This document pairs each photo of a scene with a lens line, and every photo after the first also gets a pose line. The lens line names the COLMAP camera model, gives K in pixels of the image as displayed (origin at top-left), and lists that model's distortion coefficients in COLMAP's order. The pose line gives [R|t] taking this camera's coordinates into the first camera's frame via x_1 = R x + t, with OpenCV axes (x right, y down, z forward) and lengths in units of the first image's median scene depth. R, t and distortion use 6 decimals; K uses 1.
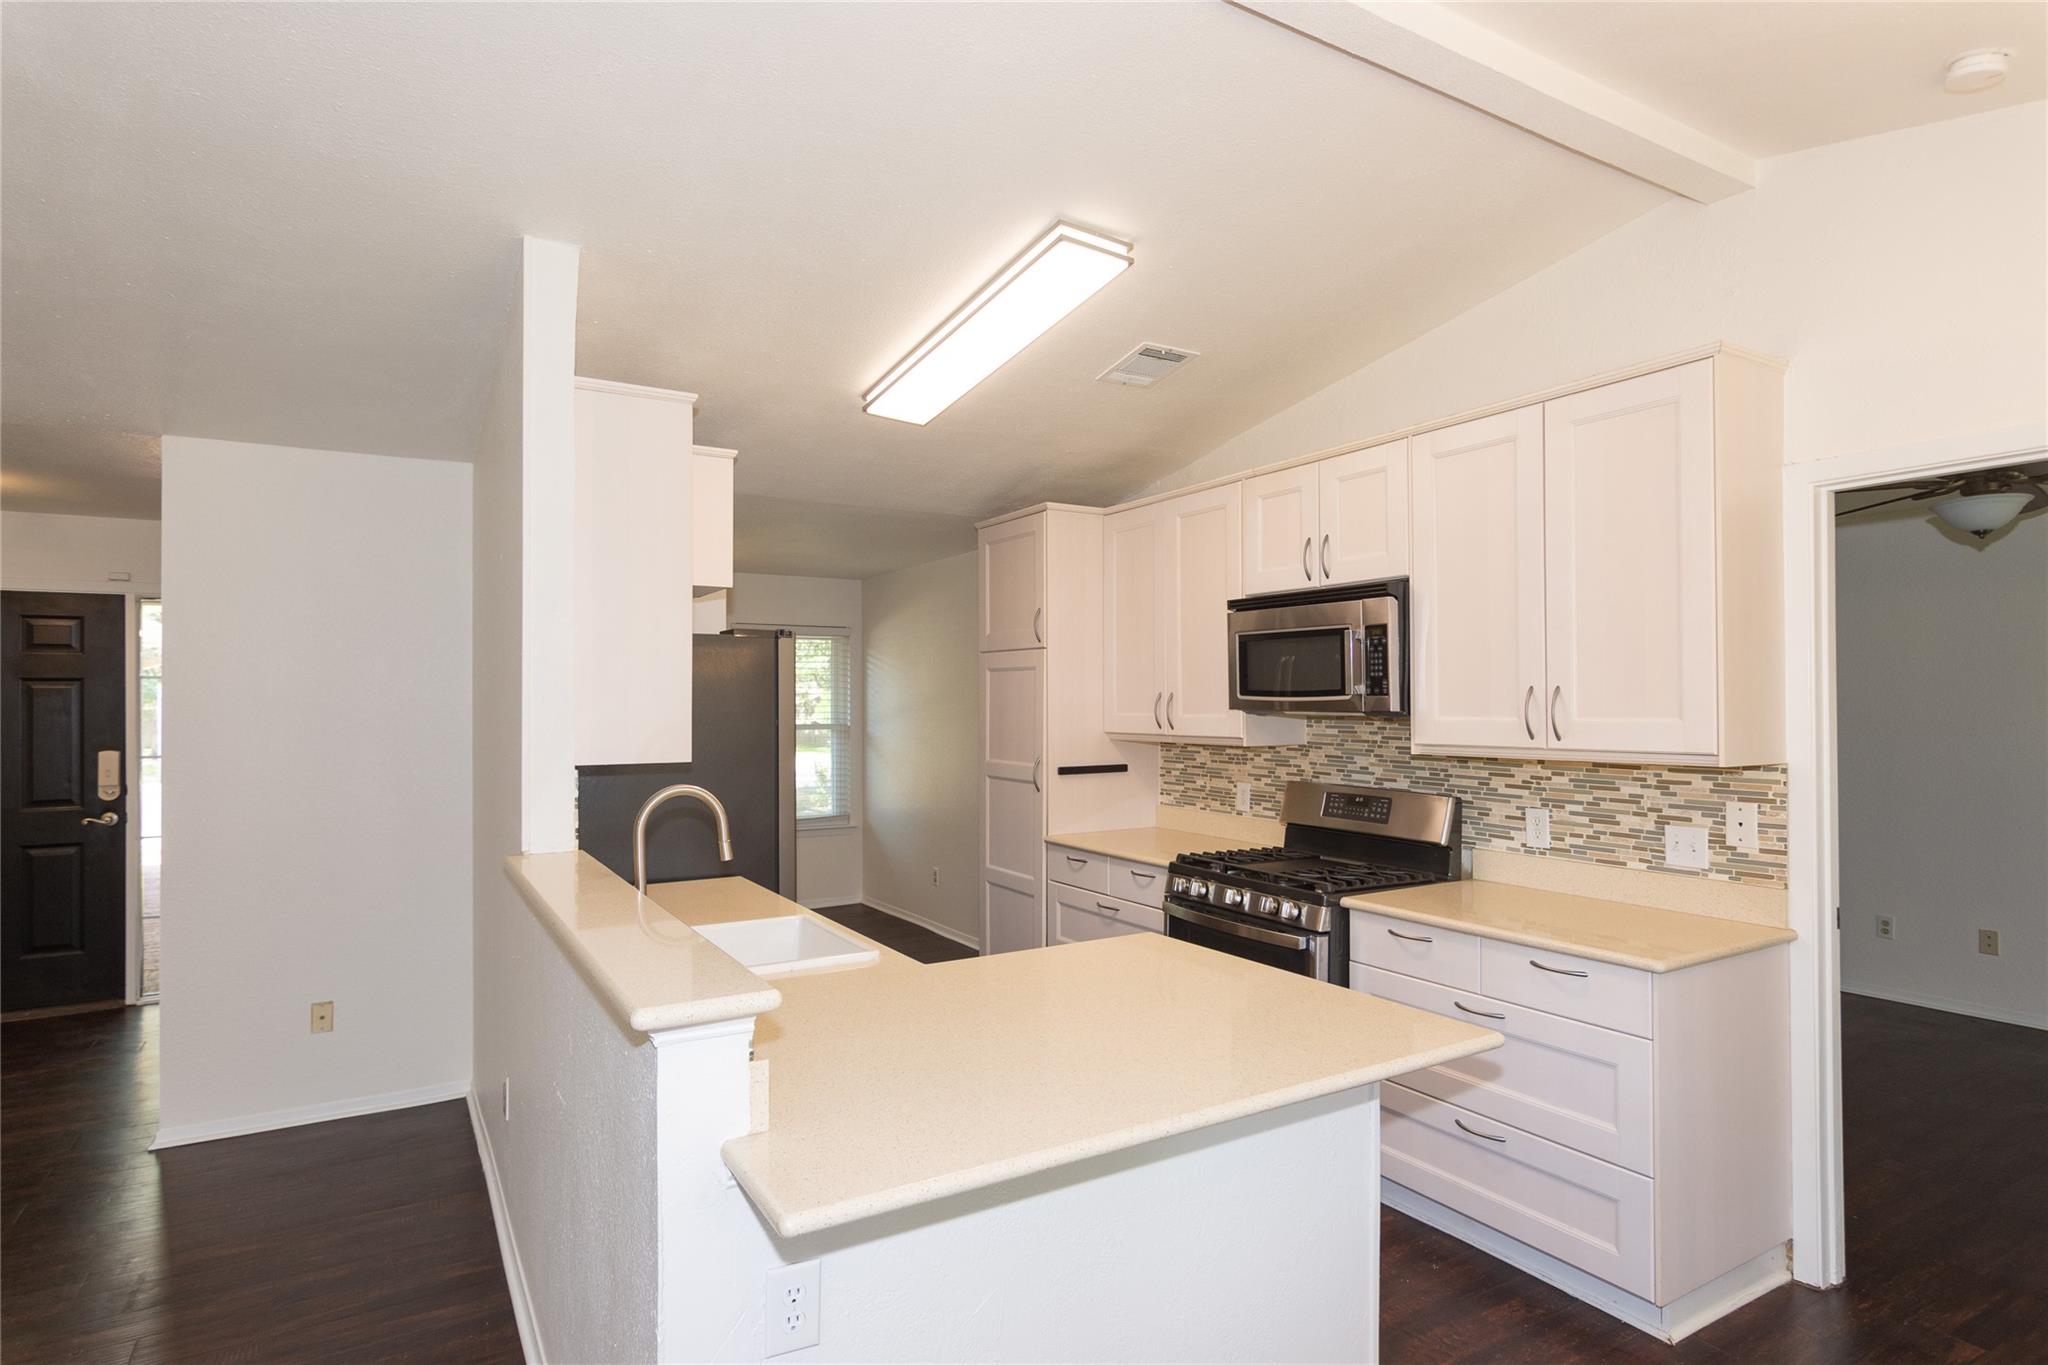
lens RADIAL K [[1078.9, 0, 1018.5], [0, 1078.9, 689.8], [0, 0, 1]] dist [-0.000858, 0.000329]
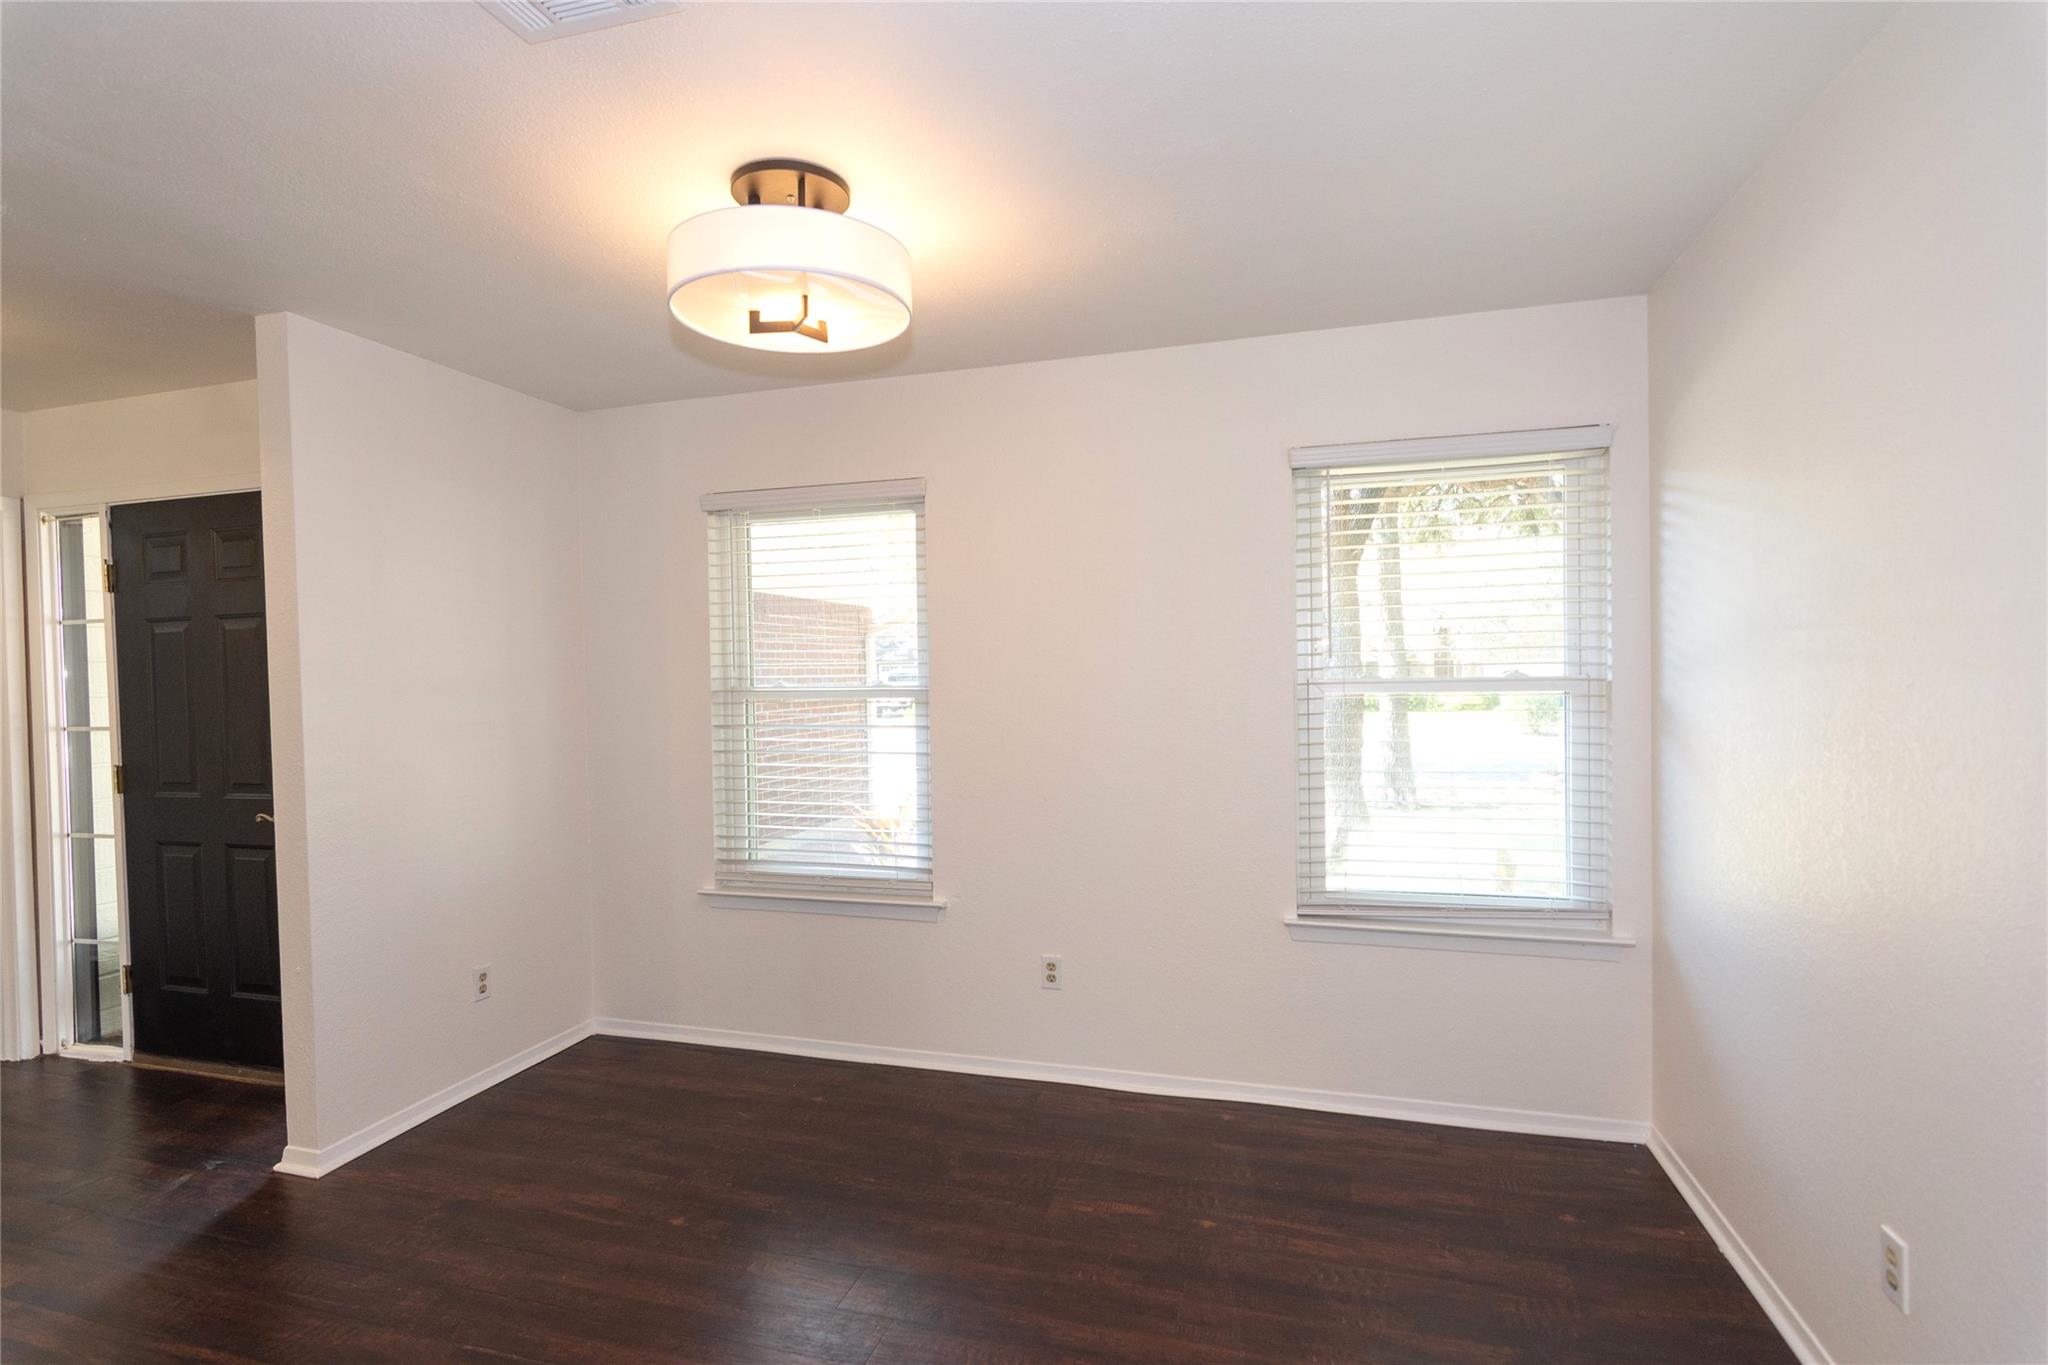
lens RADIAL K [[989.3, 0, 1023.6], [0, 989.3, 692.4], [0, 0, 1]] dist [0.001439, 0.000597]
pose [[0.684930, 0.001940, -0.728607, -0.097432], [0.025578, 0.999316, 0.026705, 0.051837], [0.728160, -0.036927, 0.684411, 1.384934]]
